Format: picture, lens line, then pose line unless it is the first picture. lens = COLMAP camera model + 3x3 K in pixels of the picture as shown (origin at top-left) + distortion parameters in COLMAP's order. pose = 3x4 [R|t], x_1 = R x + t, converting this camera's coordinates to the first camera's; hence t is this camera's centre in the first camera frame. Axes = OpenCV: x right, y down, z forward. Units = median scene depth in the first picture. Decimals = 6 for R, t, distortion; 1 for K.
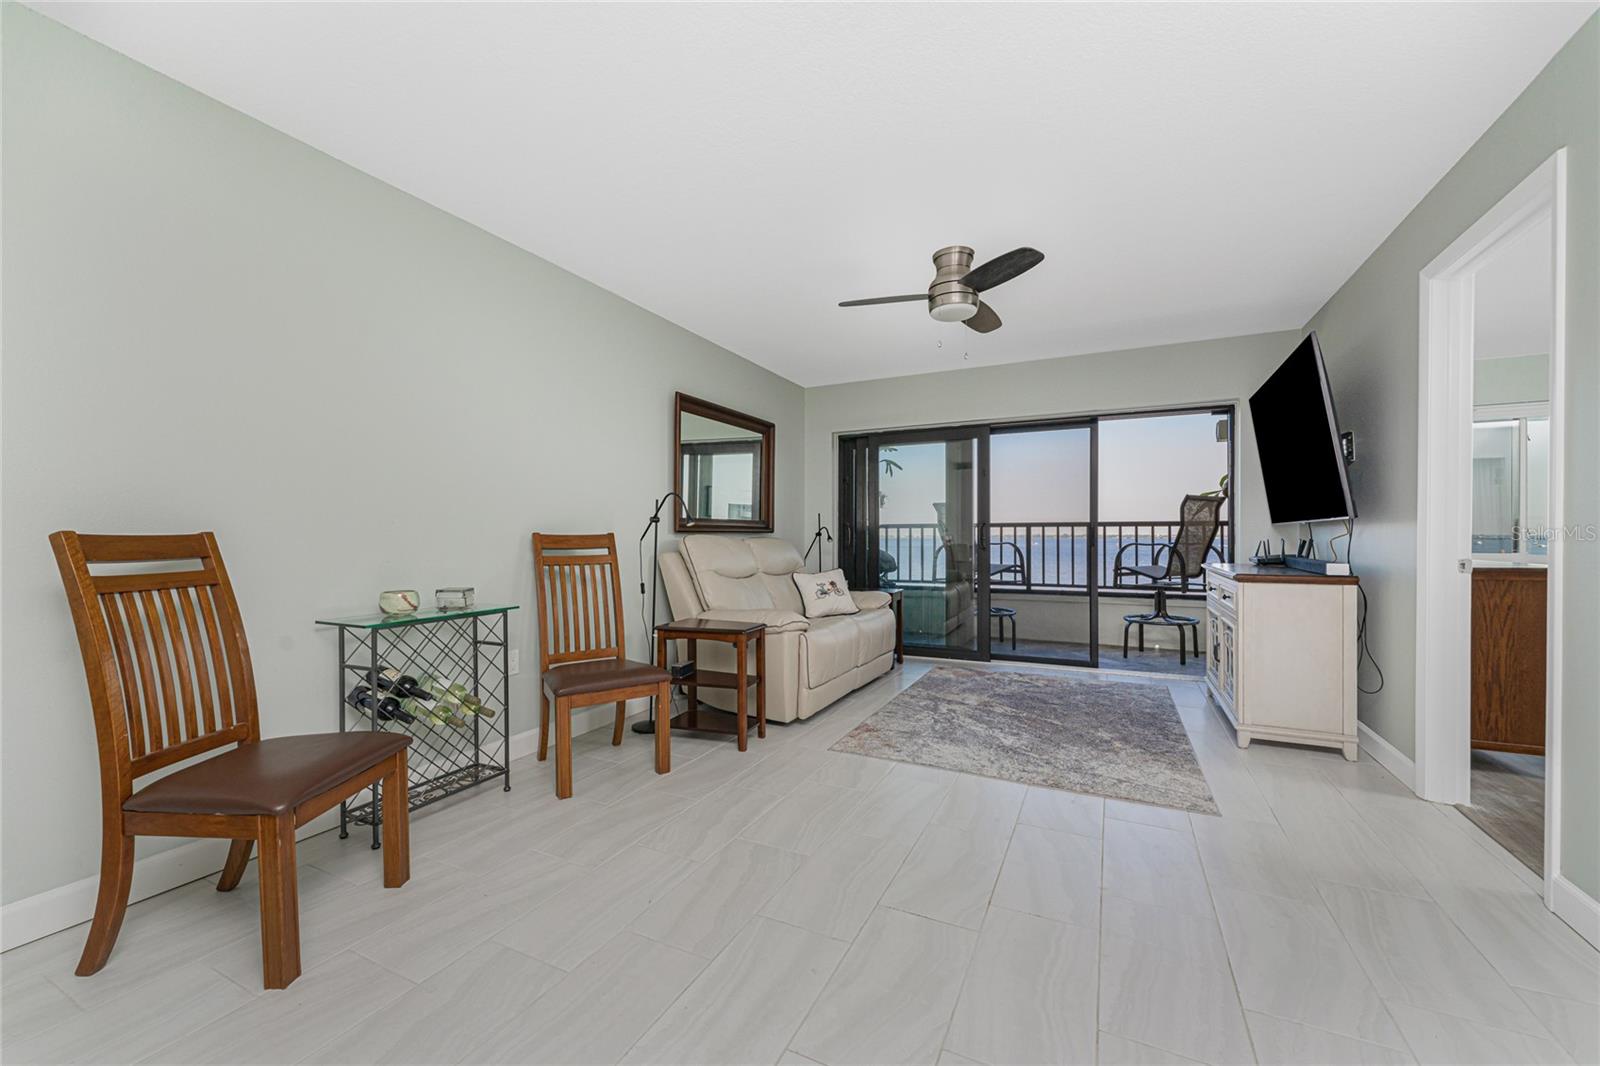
lens RADIAL K [[633.9, 0, 803.8], [0, 633.9, 548.0], [0, 0, 1]] dist [0.007871, -0.002488]
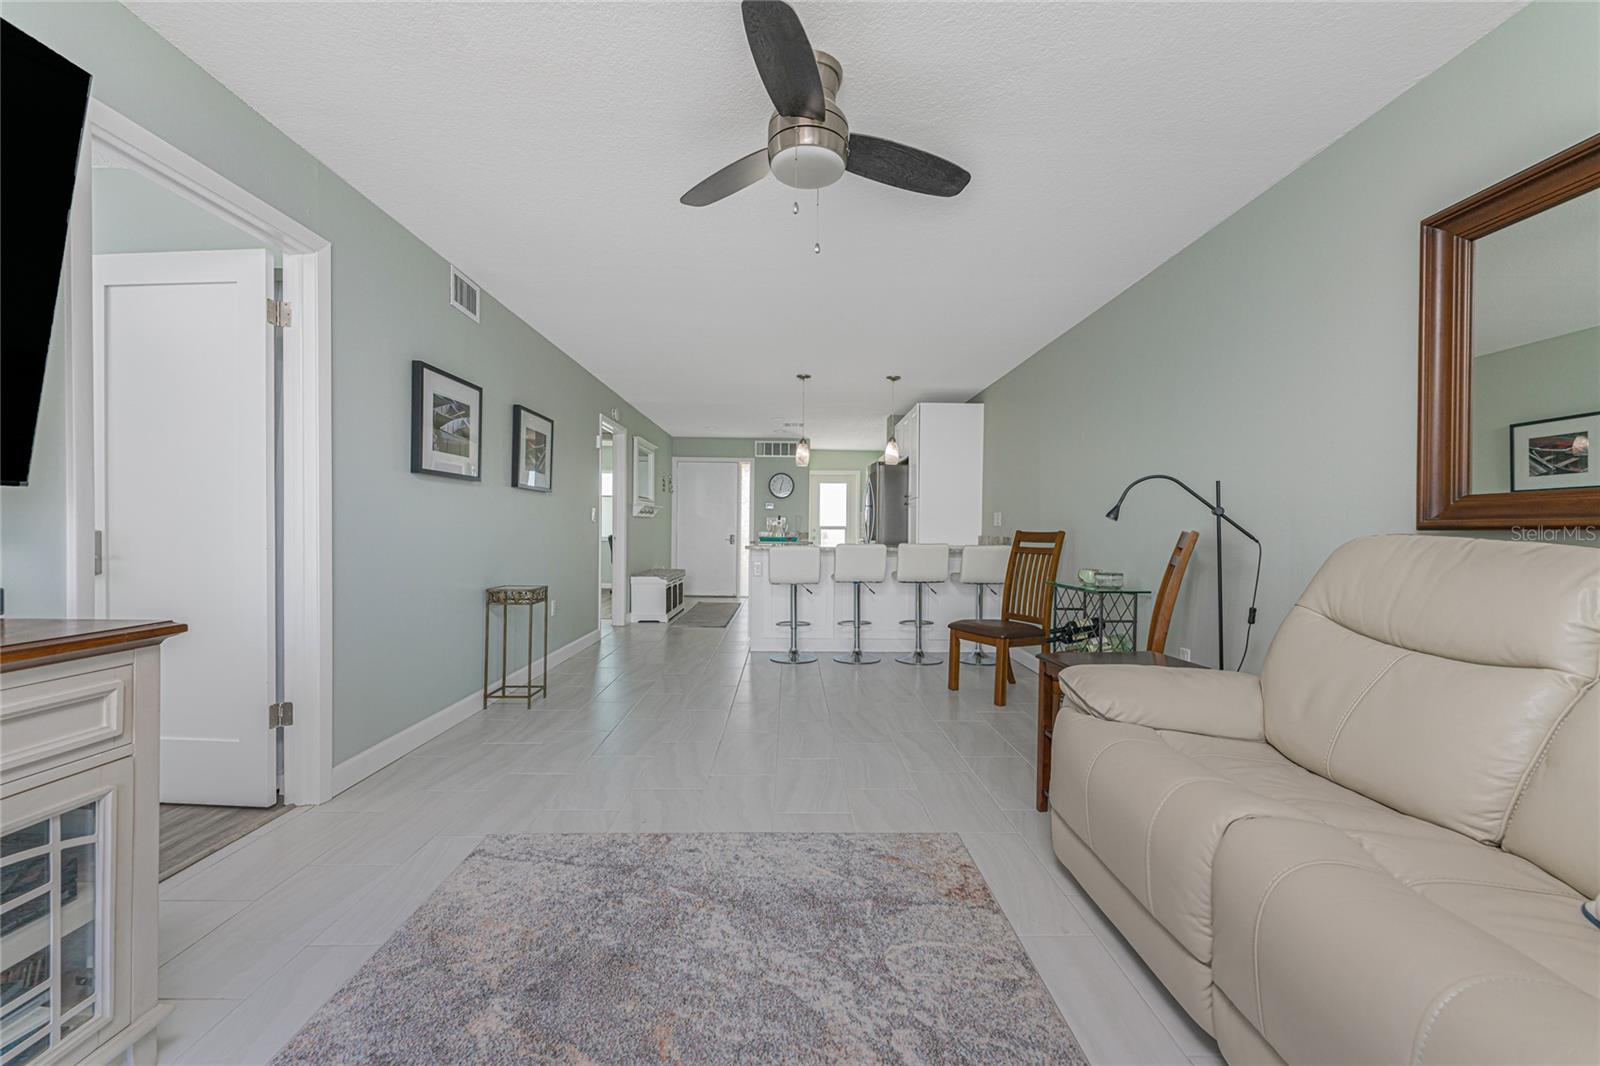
lens RADIAL K [[633.9, 0, 799.4], [0, 633.9, 532.9], [0, 0, 1]] dist [0.007871, -0.002488]
pose [[-0.895244, -0.006045, -0.445535, 0.392716], [-0.018548, 0.999547, 0.023707, -0.024150], [0.445190, 0.029487, -0.894950, 1.177178]]
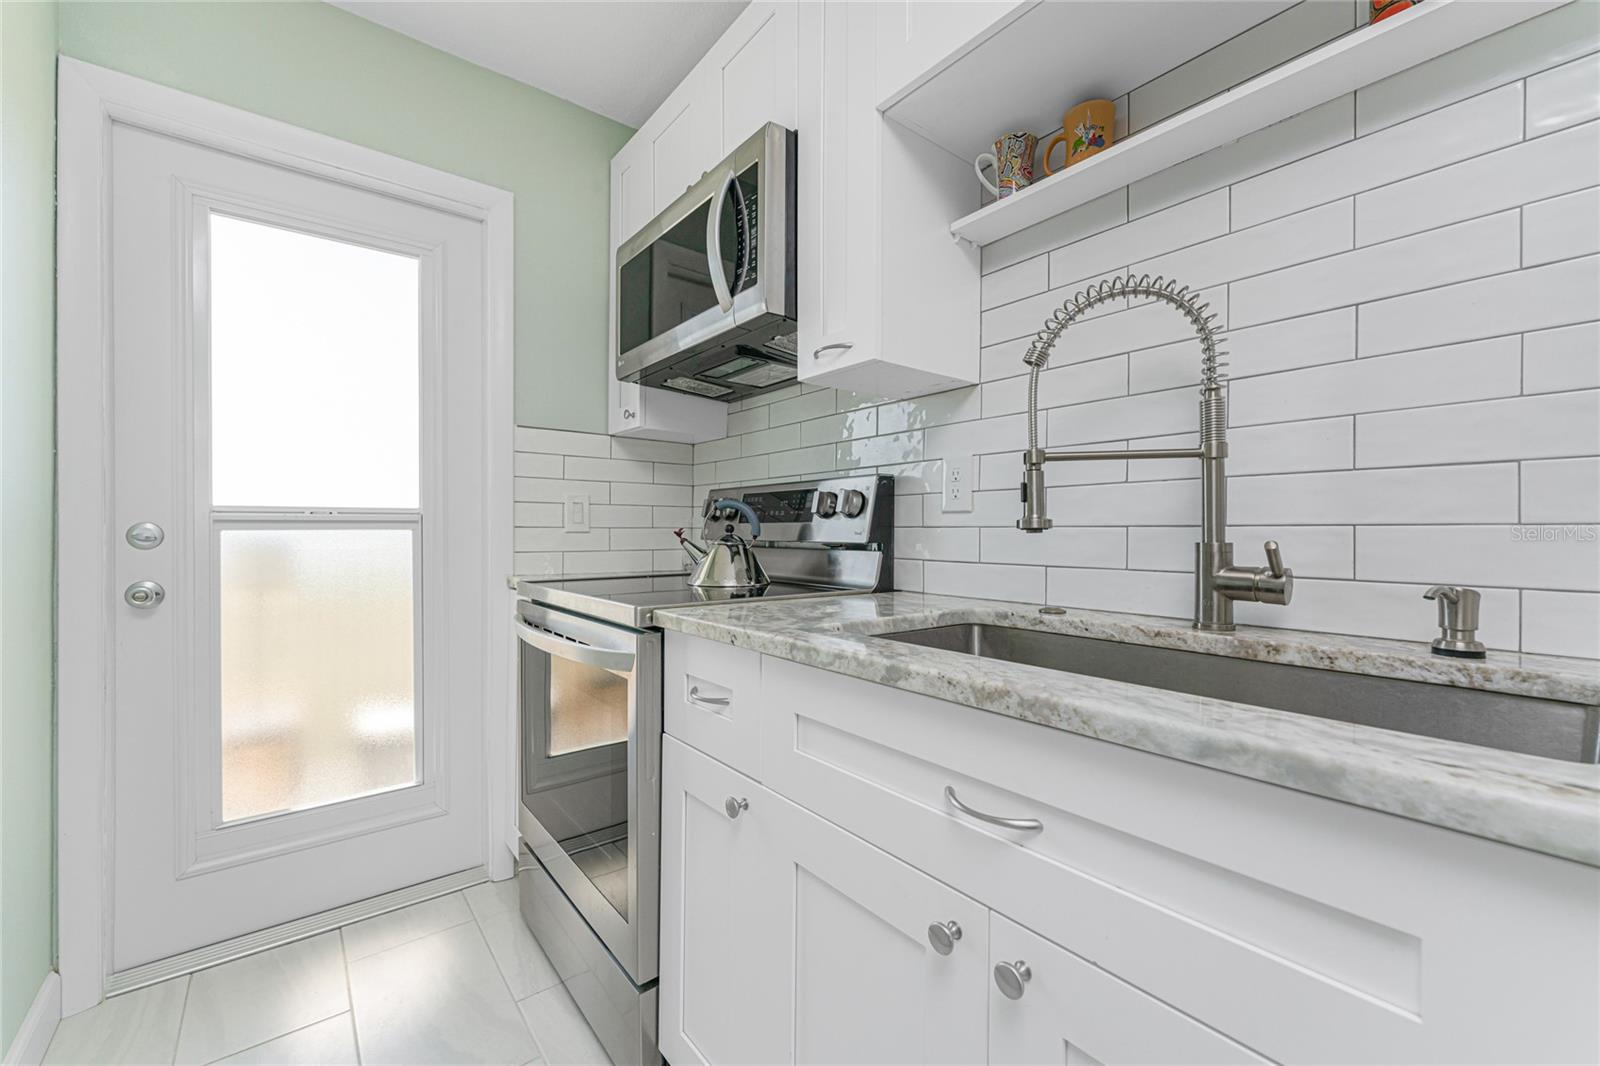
lens RADIAL K [[633.9, 0, 795.9], [0, 633.9, 532.0], [0, 0, 1]] dist [0.007871, -0.002488]
pose [[-0.433825, -0.001820, -0.900996, -0.709694], [-0.018764, 0.999799, 0.007015, 0.016596], [0.900802, 0.019950, -0.433772, -0.740144]]
